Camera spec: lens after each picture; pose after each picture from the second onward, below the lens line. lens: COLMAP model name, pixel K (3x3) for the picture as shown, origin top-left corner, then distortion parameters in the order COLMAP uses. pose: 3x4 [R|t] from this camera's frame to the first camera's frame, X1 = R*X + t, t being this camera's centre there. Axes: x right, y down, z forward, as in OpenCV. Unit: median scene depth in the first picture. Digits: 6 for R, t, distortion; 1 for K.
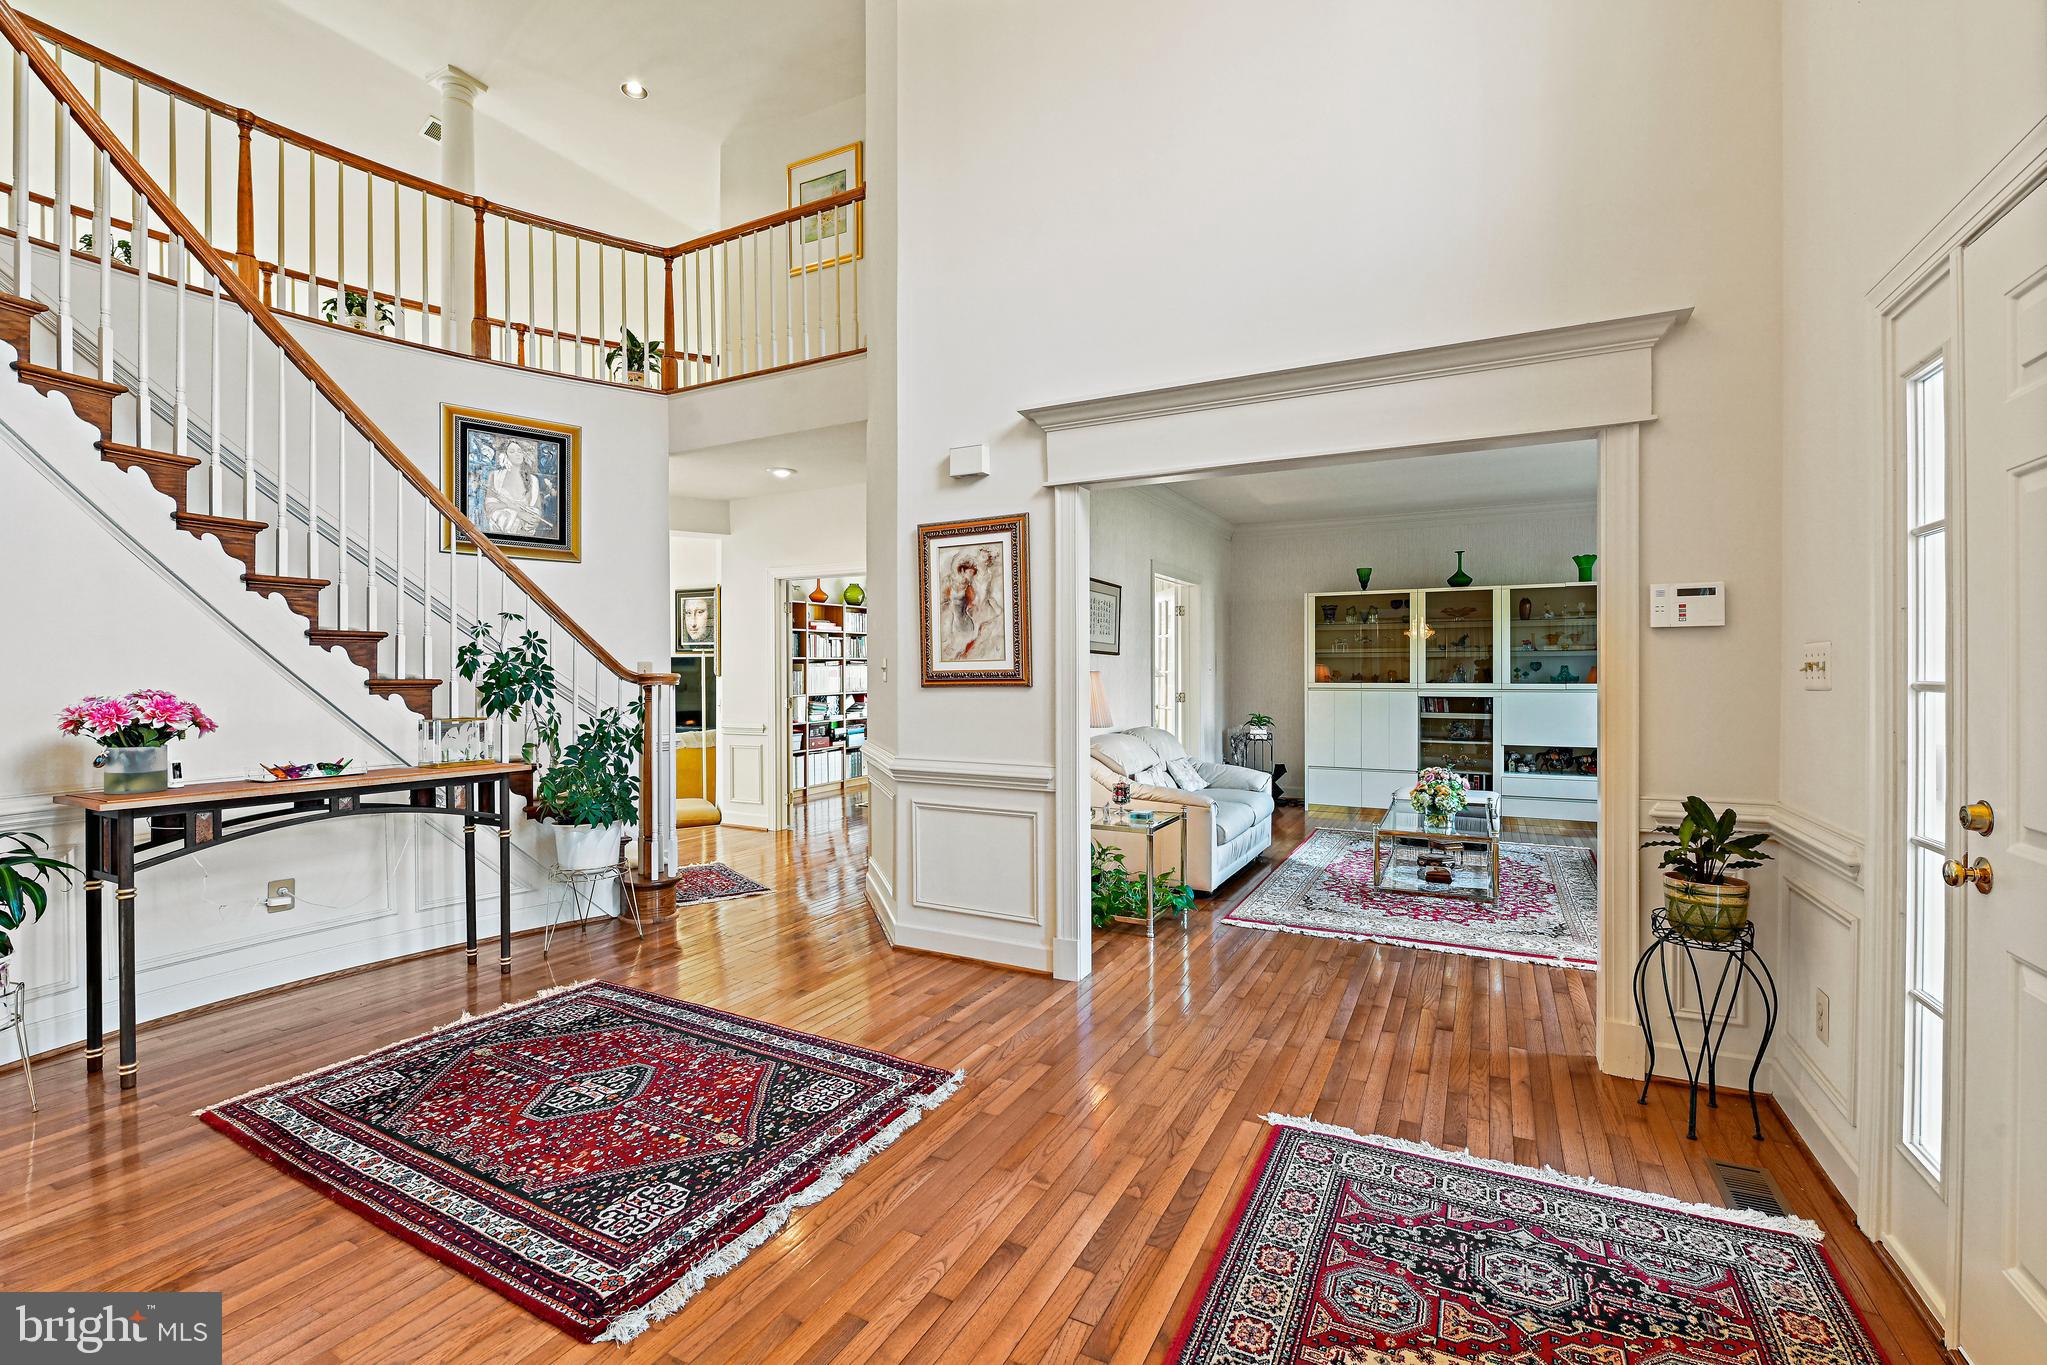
lens RADIAL K [[873.4, 0, 1023.5], [0, 873.4, 682.5], [0, 0, 1]] dist [-0.010203, -0.000091]
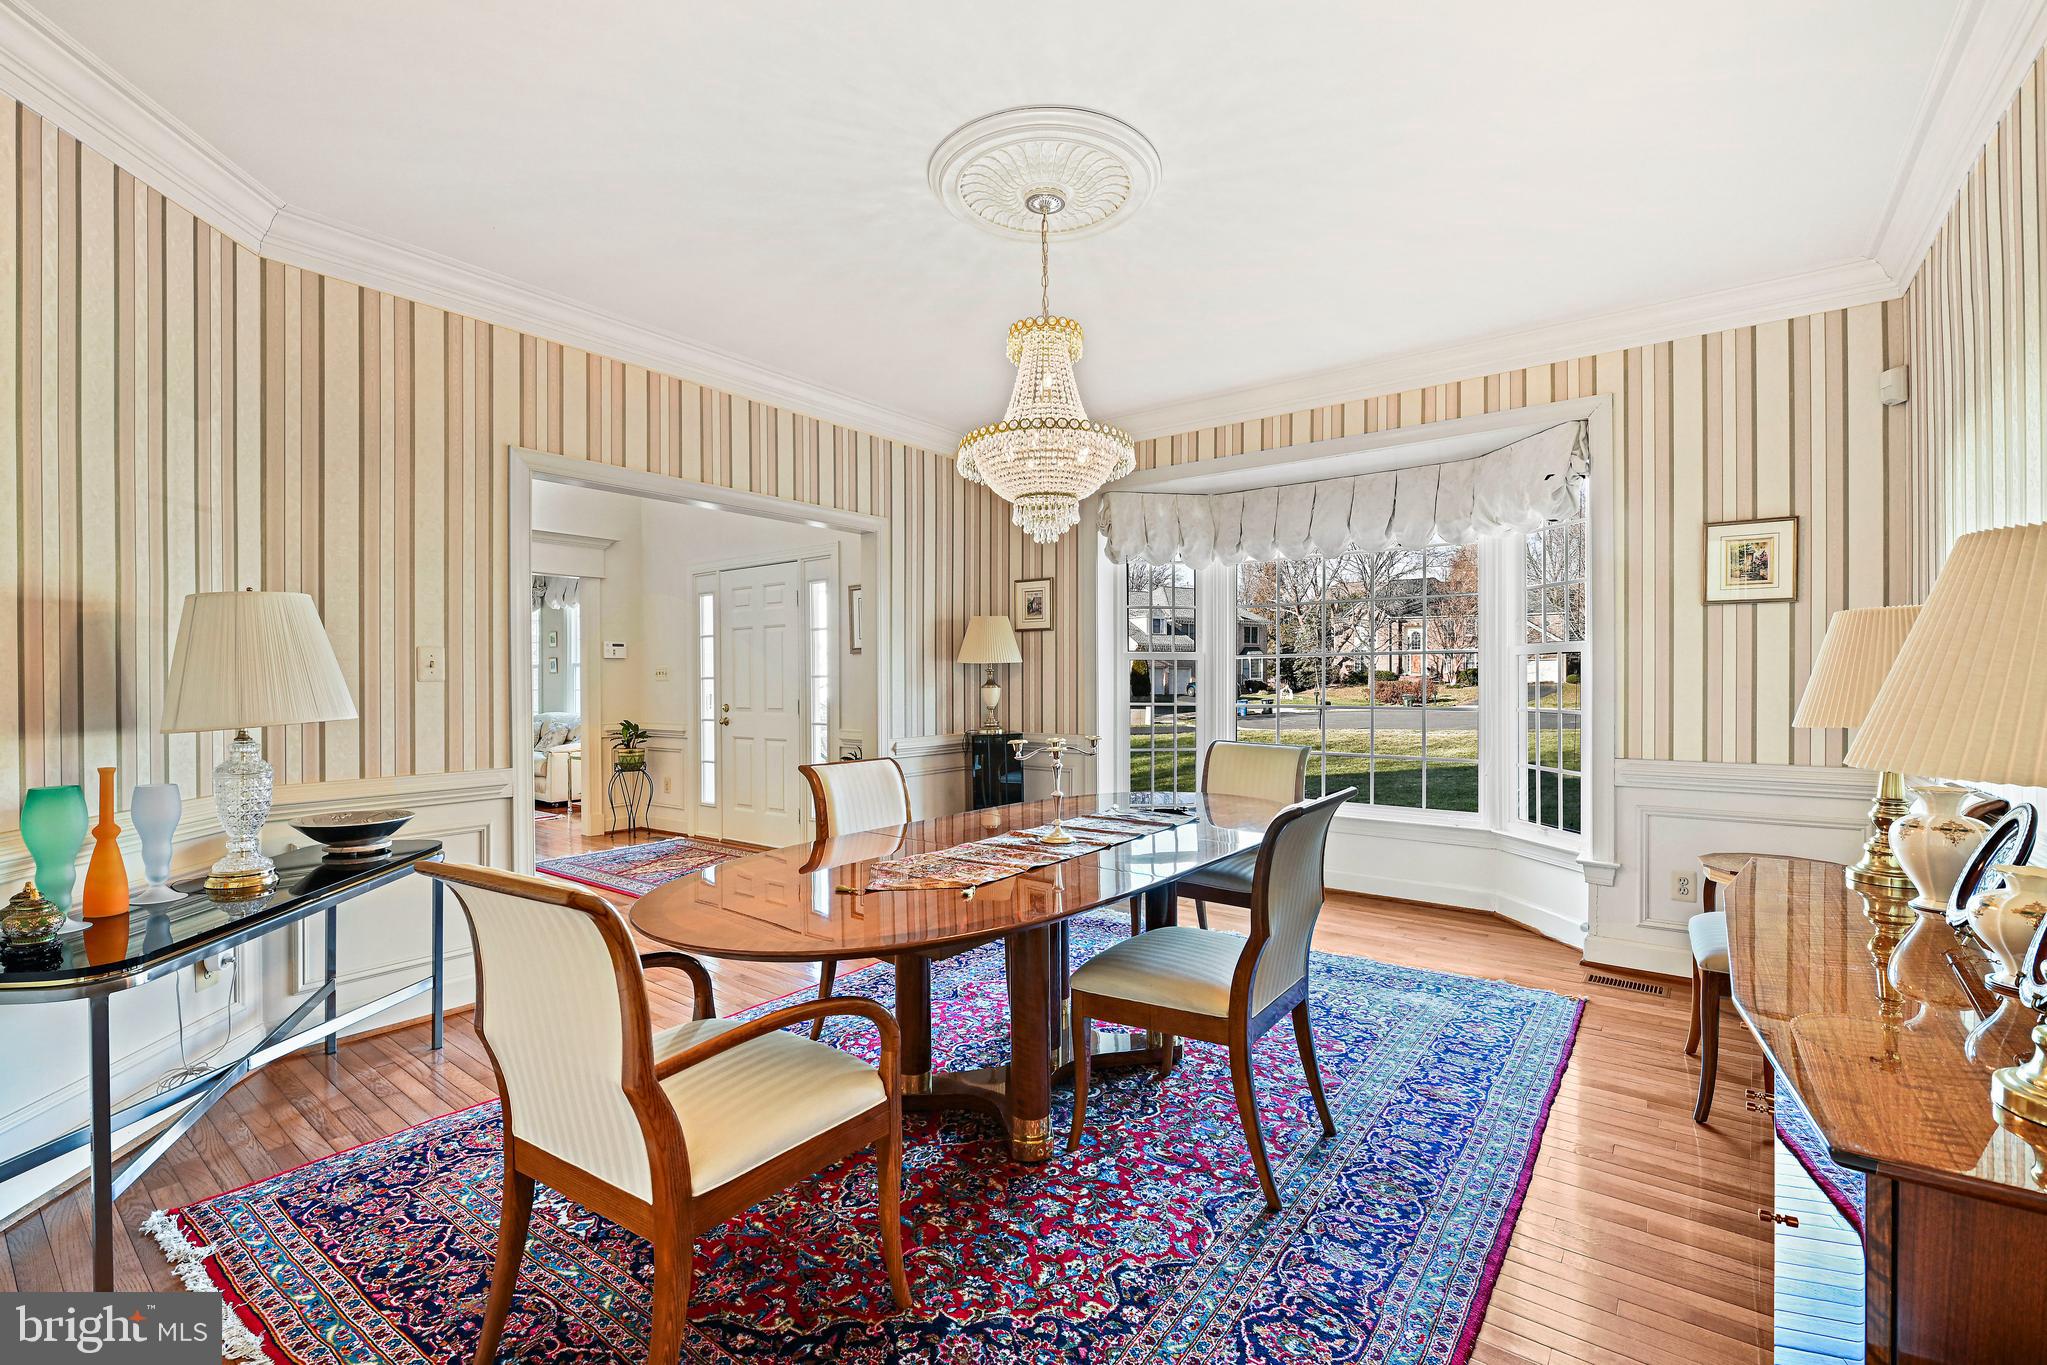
lens RADIAL K [[873.4, 0, 1023.5], [0, 873.4, 682.5], [0, 0, 1]] dist [-0.010203, -0.000091]
pose [[0.169886, -0.001523, 0.985463, -1.841209], [0.008697, 0.999962, 0.000046, 0.024090], [-0.985425, 0.008563, 0.169892, -0.761224]]
